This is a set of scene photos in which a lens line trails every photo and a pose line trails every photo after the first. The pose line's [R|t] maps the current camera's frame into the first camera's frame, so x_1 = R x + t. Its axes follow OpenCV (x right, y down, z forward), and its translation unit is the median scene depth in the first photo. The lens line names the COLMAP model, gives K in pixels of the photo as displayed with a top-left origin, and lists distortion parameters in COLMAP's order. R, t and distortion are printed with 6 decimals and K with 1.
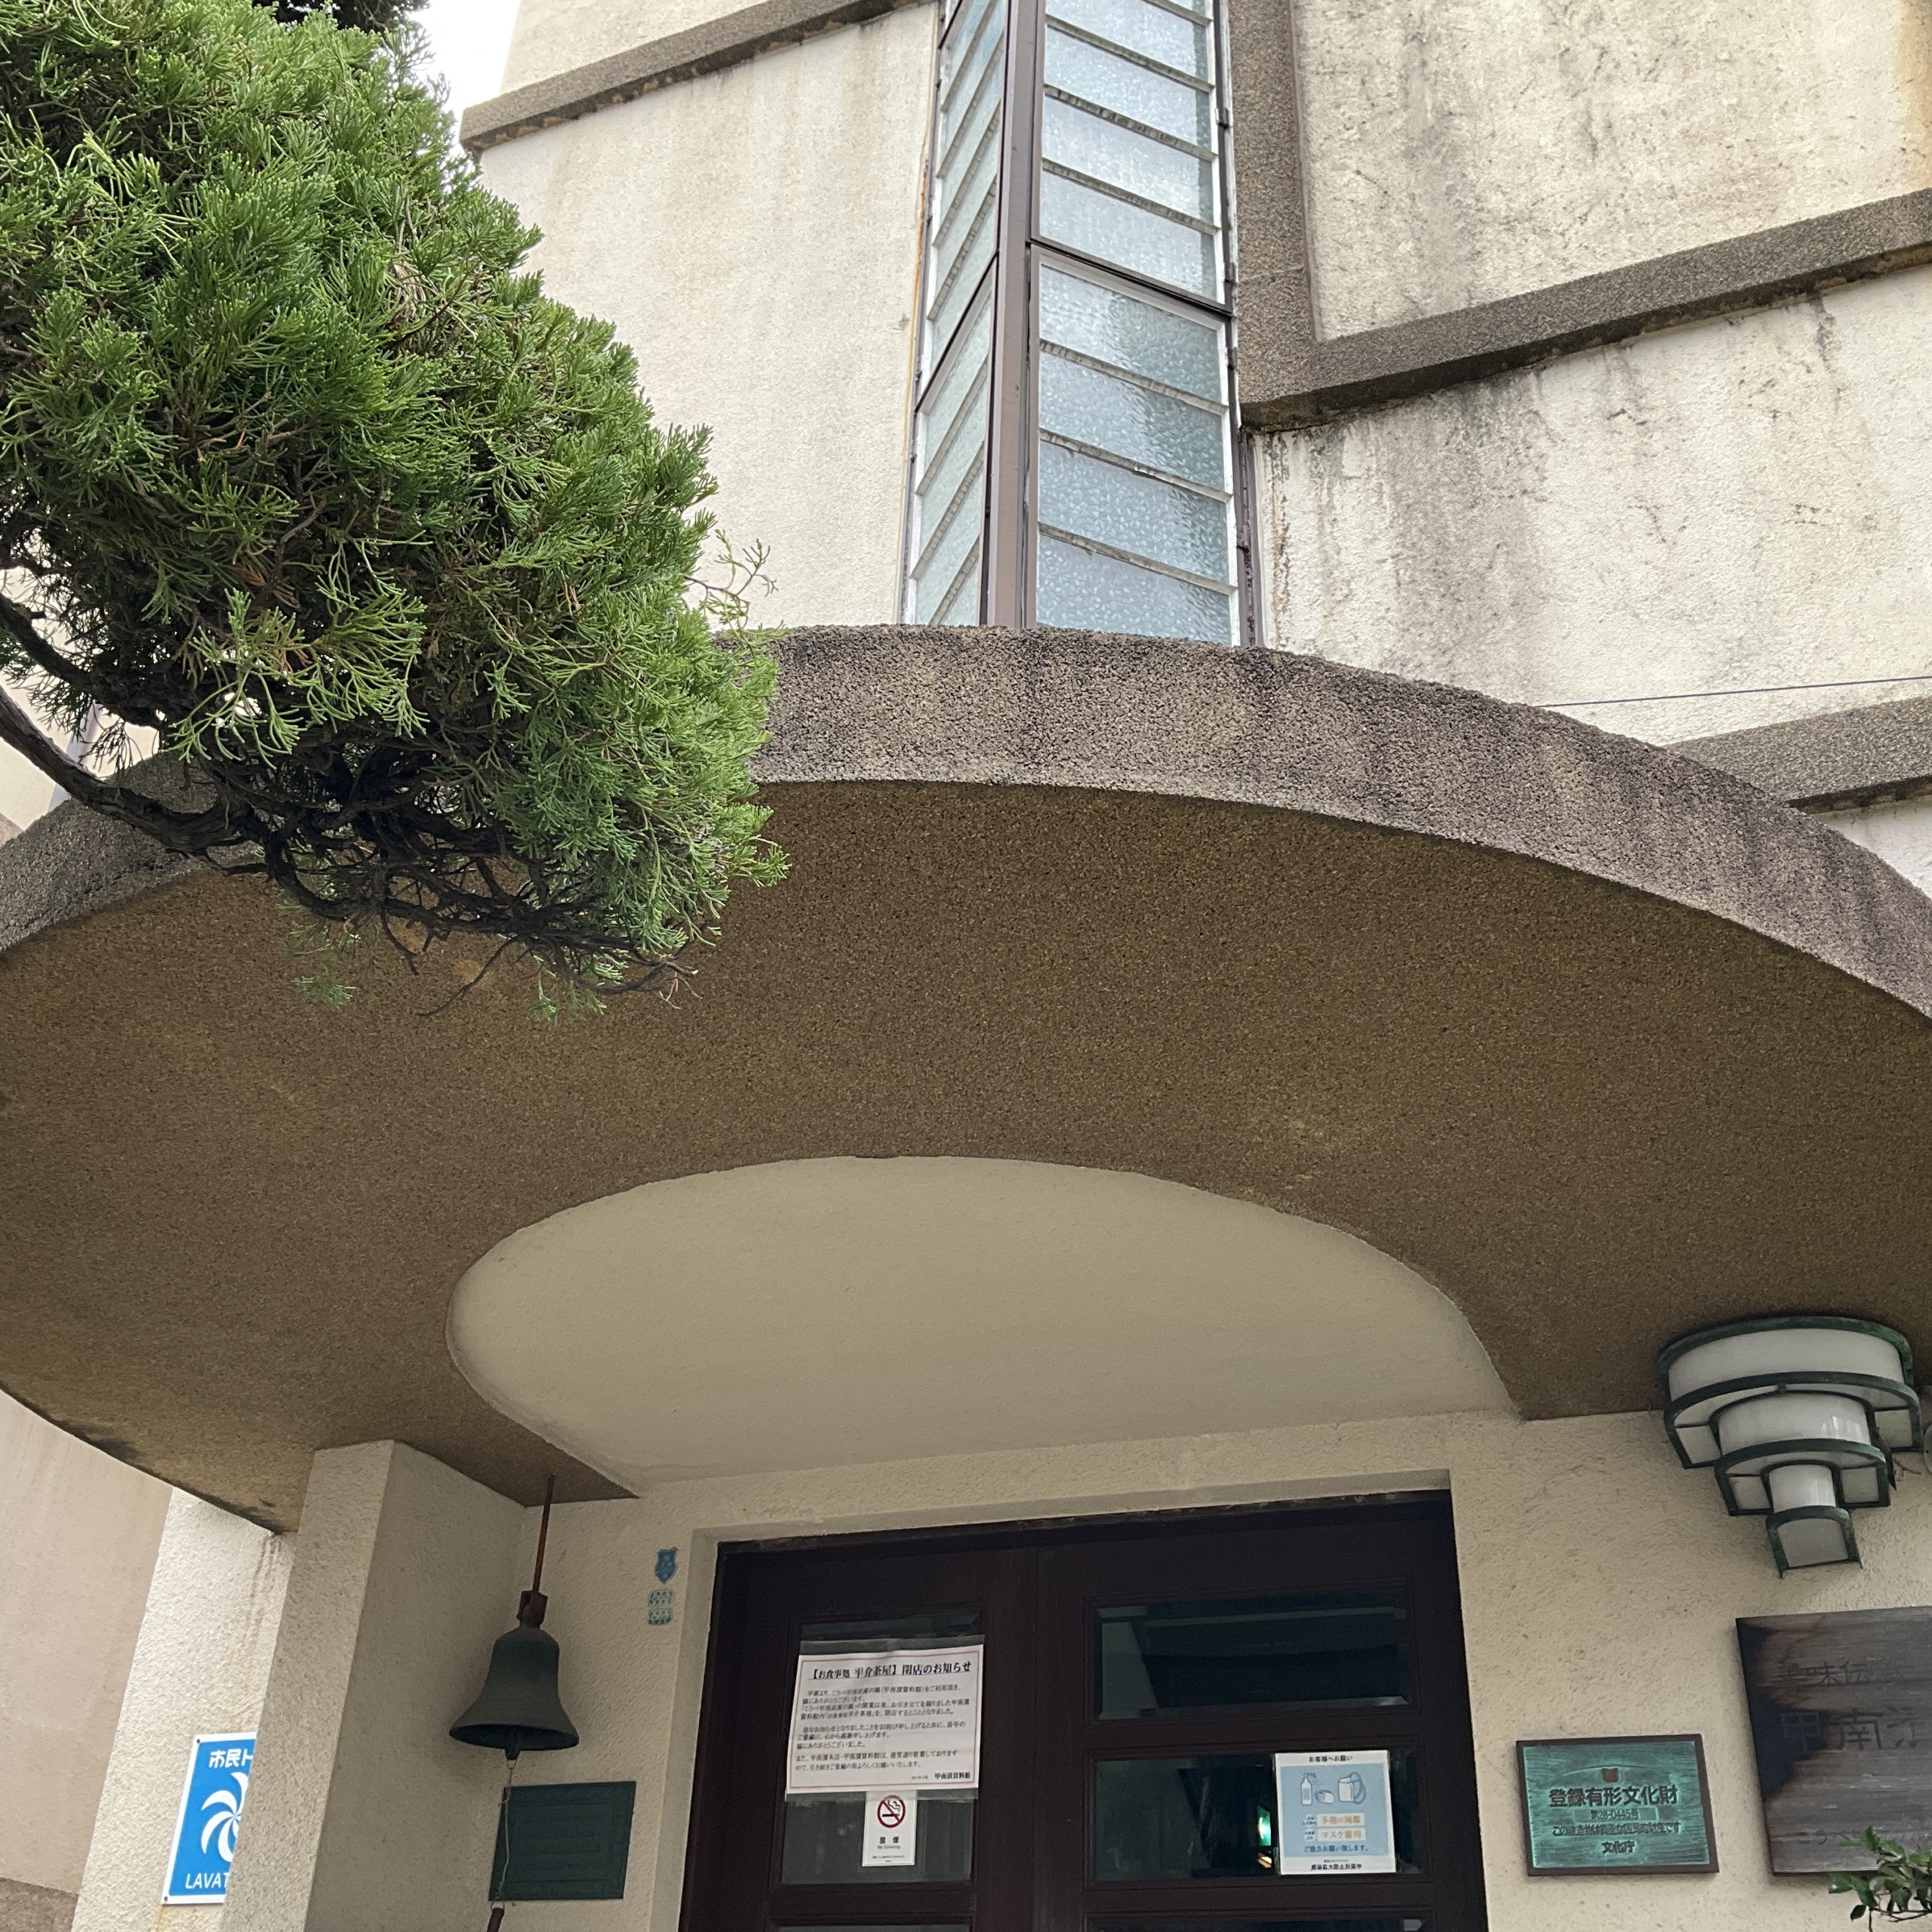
lens RADIAL K [[2117.3, 0, 966.4], [0, 2117.3, 974.3], [0, 0, 1]] dist [0.041065, 0.000000]
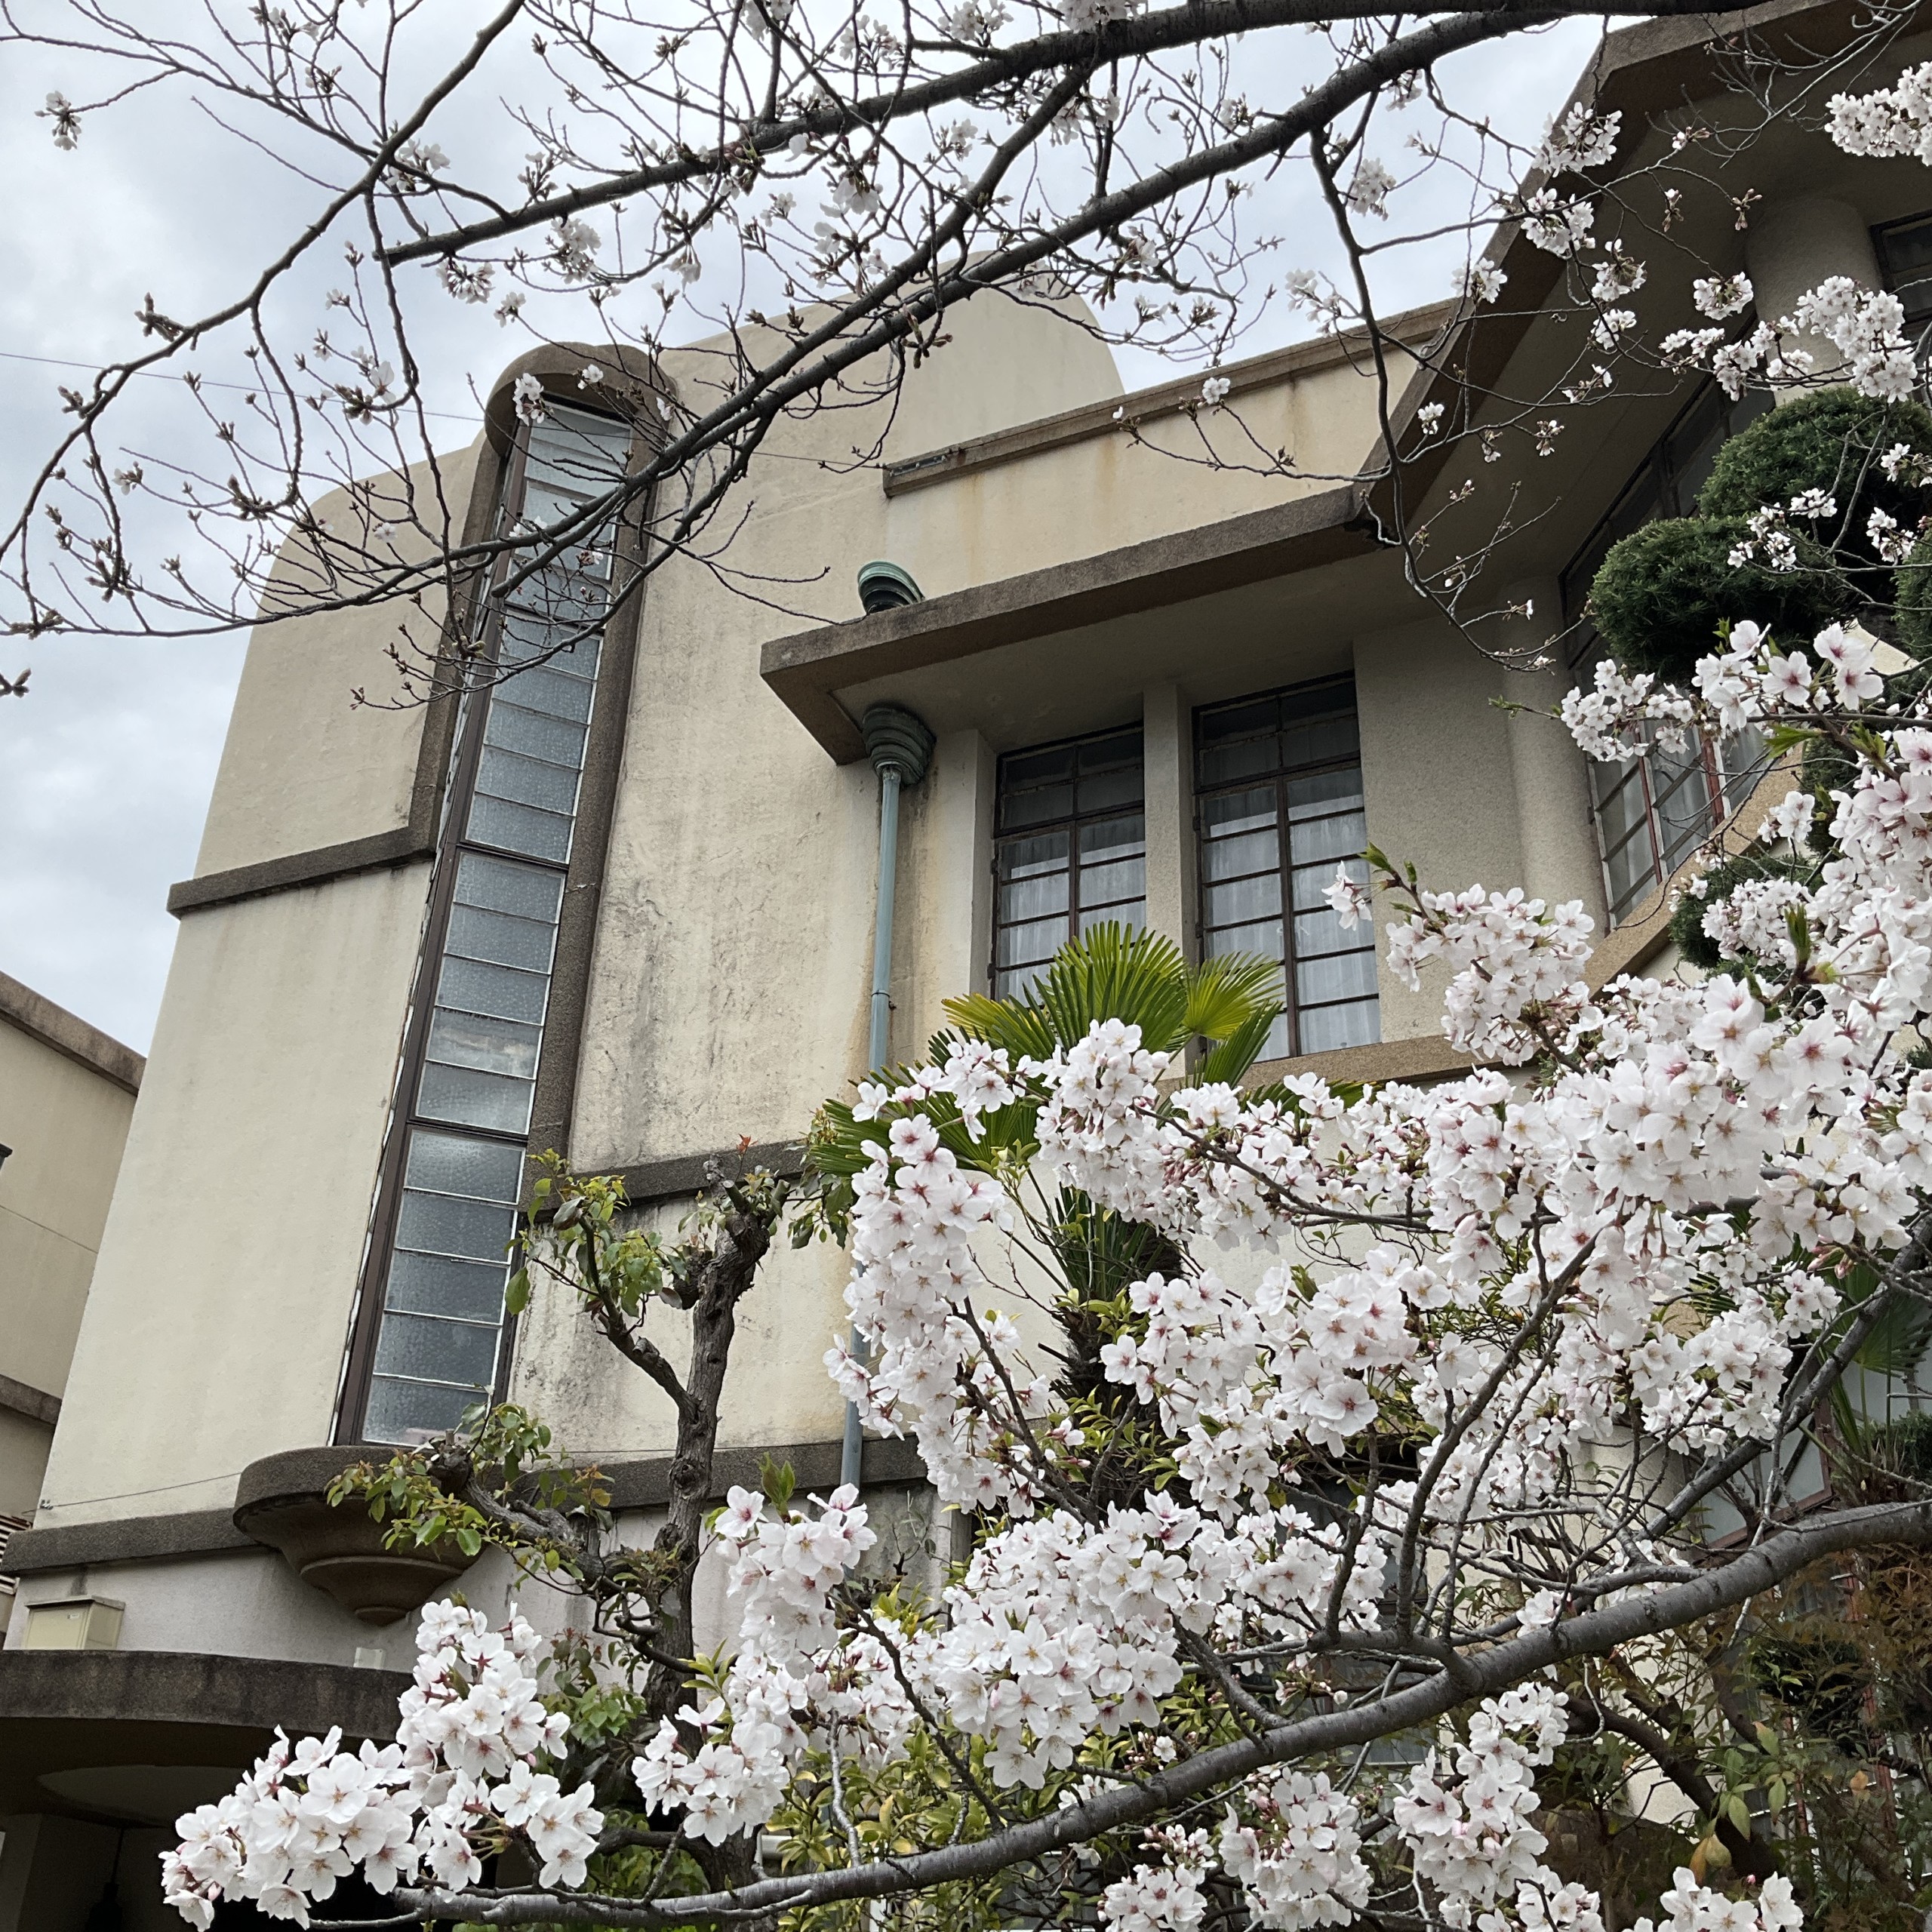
lens RADIAL K [[2117.3, 0, 970.4], [0, 2117.3, 957.5], [0, 0, 1]] dist [0.041065, 0.000000]
pose [[0.999485, -0.023832, -0.021479, 0.577564], [0.024261, 0.999507, 0.019924, -0.523503], [0.020994, -0.020435, 0.999571, -0.869149]]
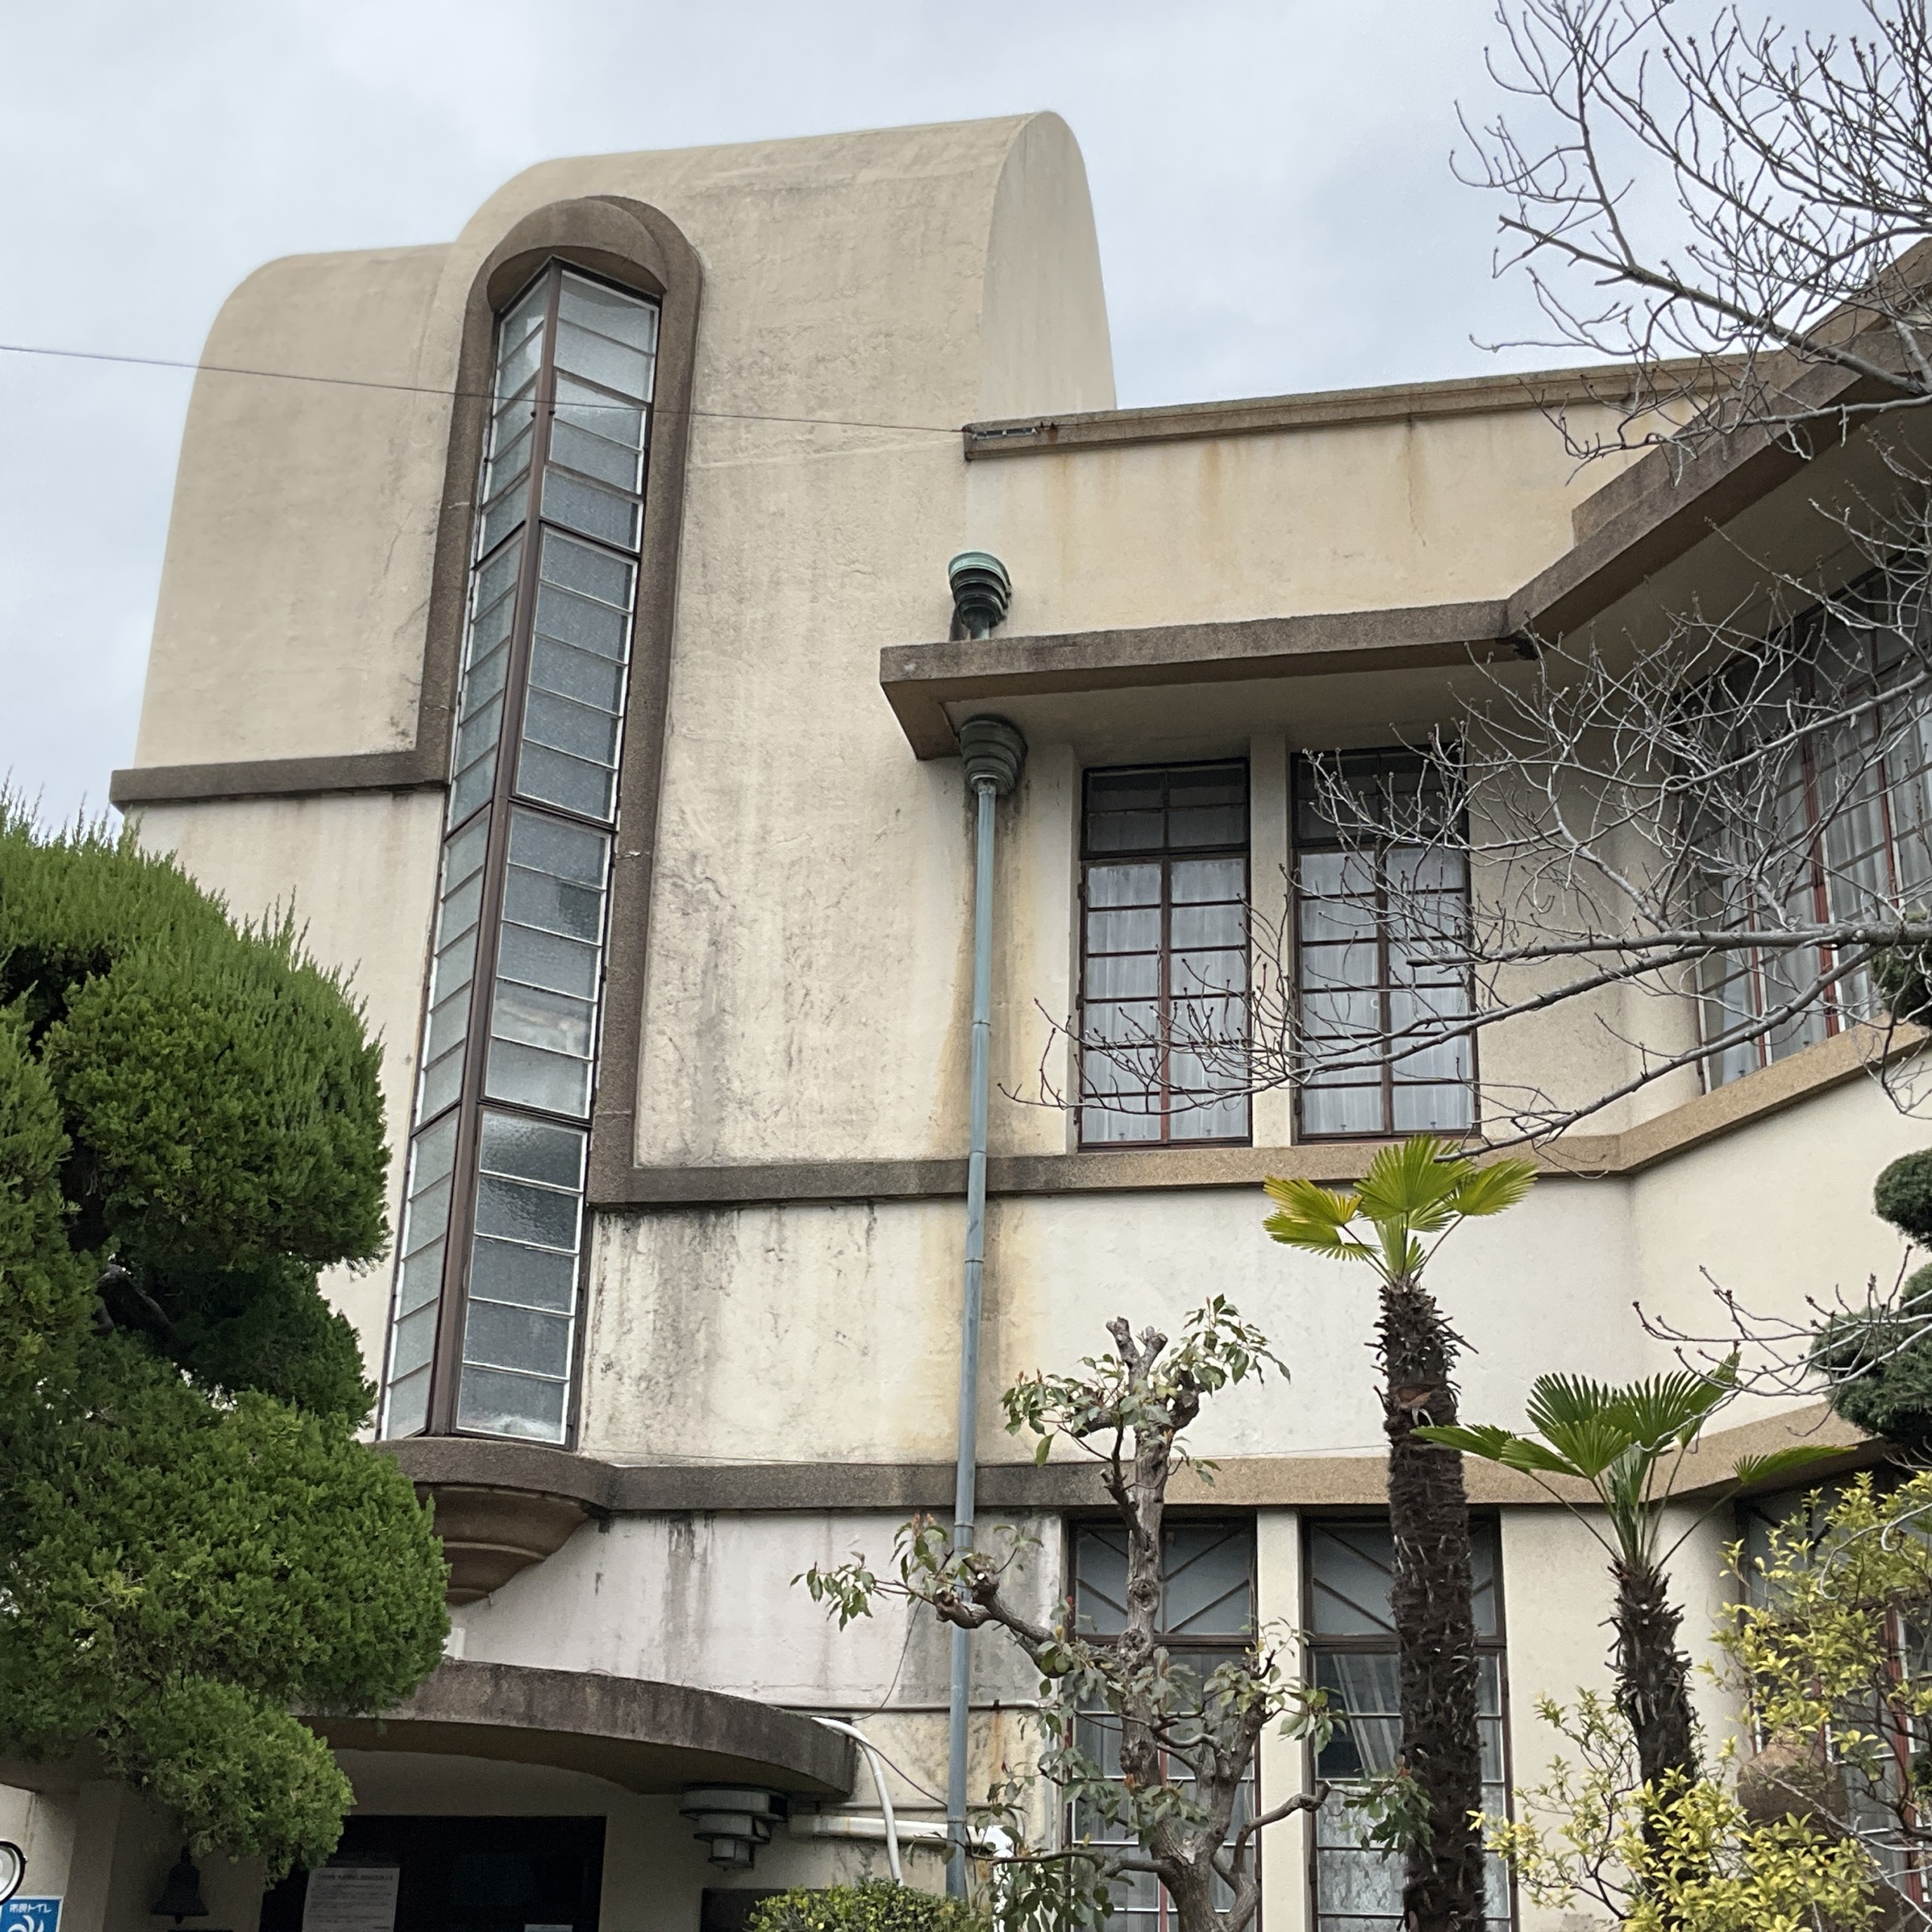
lens RADIAL K [[2830.6, 0, 961.9], [0, 2830.6, 970.4], [0, 0, 1]] dist [0.055994, 0.000000]
pose [[0.982713, 0.060535, 0.174957, 0.004820], [-0.086972, 0.985211, 0.147629, -0.867939], [-0.163433, -0.160293, 0.973445, -1.449275]]
